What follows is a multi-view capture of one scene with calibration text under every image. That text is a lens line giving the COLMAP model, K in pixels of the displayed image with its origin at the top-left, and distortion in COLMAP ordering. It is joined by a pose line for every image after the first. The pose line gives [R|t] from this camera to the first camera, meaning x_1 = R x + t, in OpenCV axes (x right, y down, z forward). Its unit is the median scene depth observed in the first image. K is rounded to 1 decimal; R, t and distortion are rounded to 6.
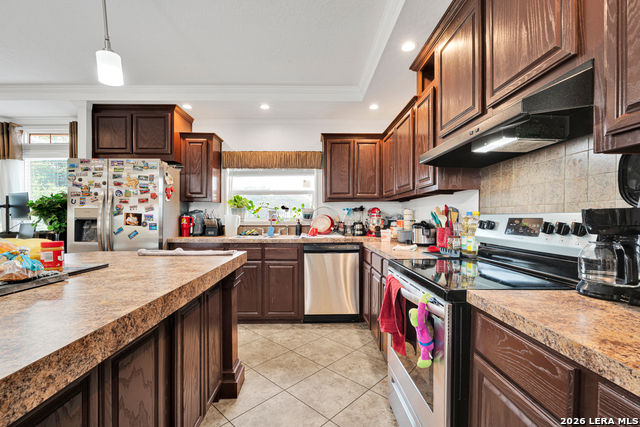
lens RADIAL K [[283.0, 0, 320.0], [0, 283.0, 213.5], [0, 0, 1]] dist [-0.002954, -0.000249]
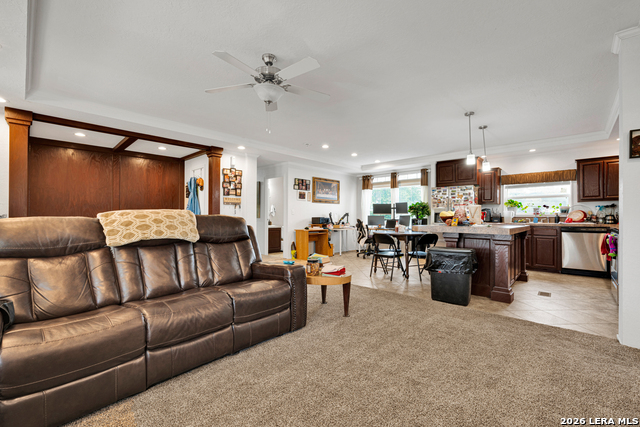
lens RADIAL K [[283.0, 0, 320.0], [0, 283.0, 213.5], [0, 0, 1]] dist [-0.002954, -0.000249]
pose [[0.722097, -0.004807, -0.691776, 0.063854], [0.006580, 0.999978, -0.000080, 0.014159], [0.691761, -0.004494, 0.722113, -1.127347]]
